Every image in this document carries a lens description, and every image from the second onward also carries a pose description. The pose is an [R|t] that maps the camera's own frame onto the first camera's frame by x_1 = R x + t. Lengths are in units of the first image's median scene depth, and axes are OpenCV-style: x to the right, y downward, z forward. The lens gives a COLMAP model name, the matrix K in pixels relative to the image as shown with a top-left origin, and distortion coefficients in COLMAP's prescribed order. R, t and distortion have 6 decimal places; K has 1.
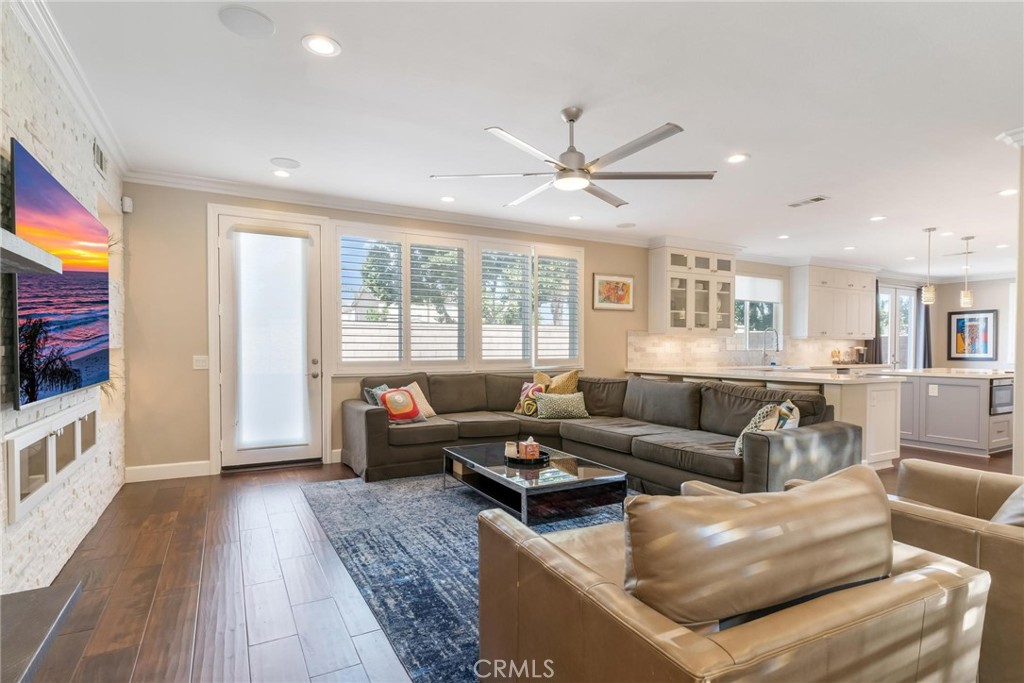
lens RADIAL K [[522.1, 0, 511.6], [0, 522.1, 357.5], [0, 0, 1]] dist [0.004261, 0.001099]
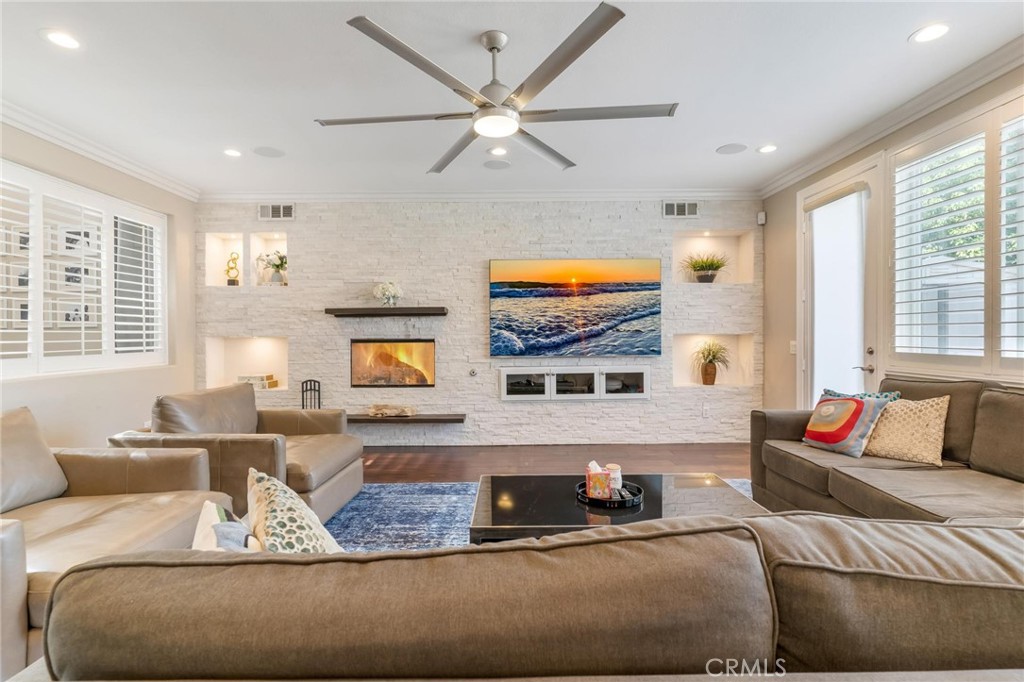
lens RADIAL K [[489.6, 0, 512.0], [0, 489.6, 337.8], [0, 0, 1]] dist [0.000779, 0.000130]
pose [[-0.472111, 0.006011, -0.881518, 0.324900], [-0.011055, 0.999858, 0.012739, -0.009695], [0.881470, 0.015760, -0.471978, 0.588033]]
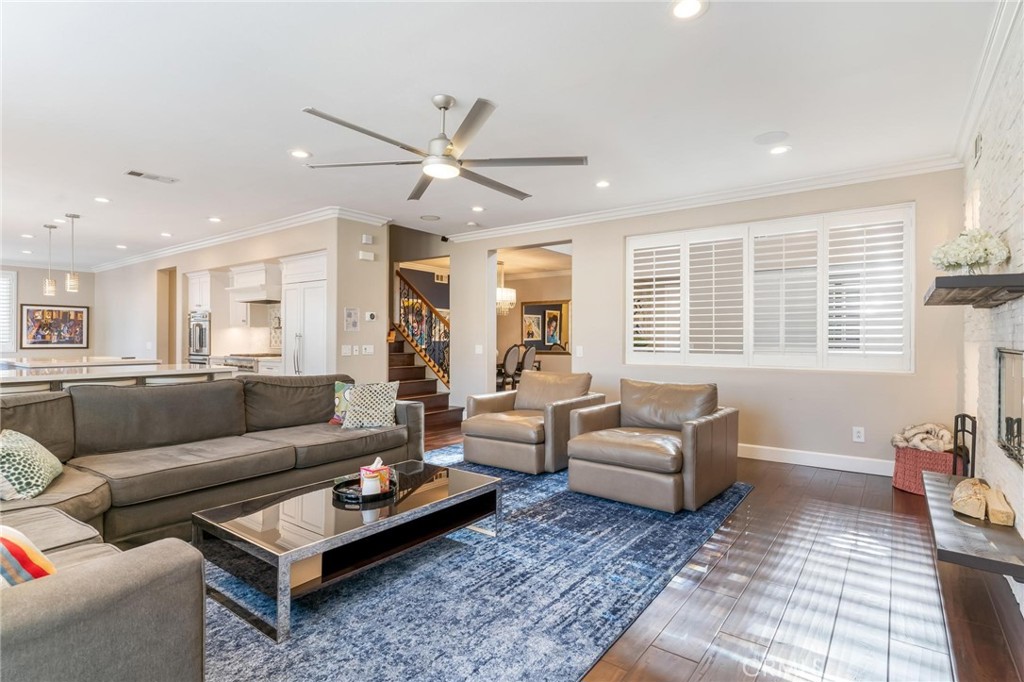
lens RADIAL K [[515.6, 0, 512.0], [0, 515.6, 341.0], [0, 0, 1]] dist [0.002084, 0.000235]
pose [[-0.414259, -0.007057, 0.910131, -0.347972], [0.011952, 0.999842, 0.013193, -0.011317], [-0.910080, 0.016343, -0.414109, 0.548422]]
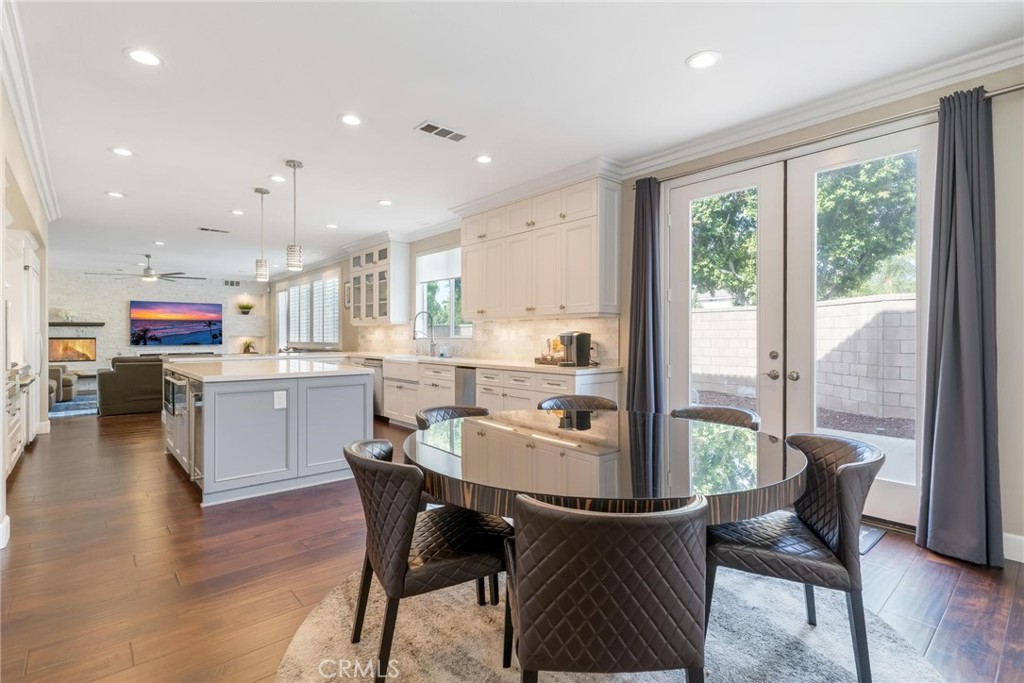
lens RADIAL K [[489.6, 0, 512.0], [0, 489.6, 338.3], [0, 0, 1]] dist [0.000779, 0.000130]
pose [[0.212809, 0.001678, -0.977092, 1.360568], [-0.018385, 0.999828, -0.002287, -0.014636], [0.976921, 0.018451, 0.212803, 1.020656]]
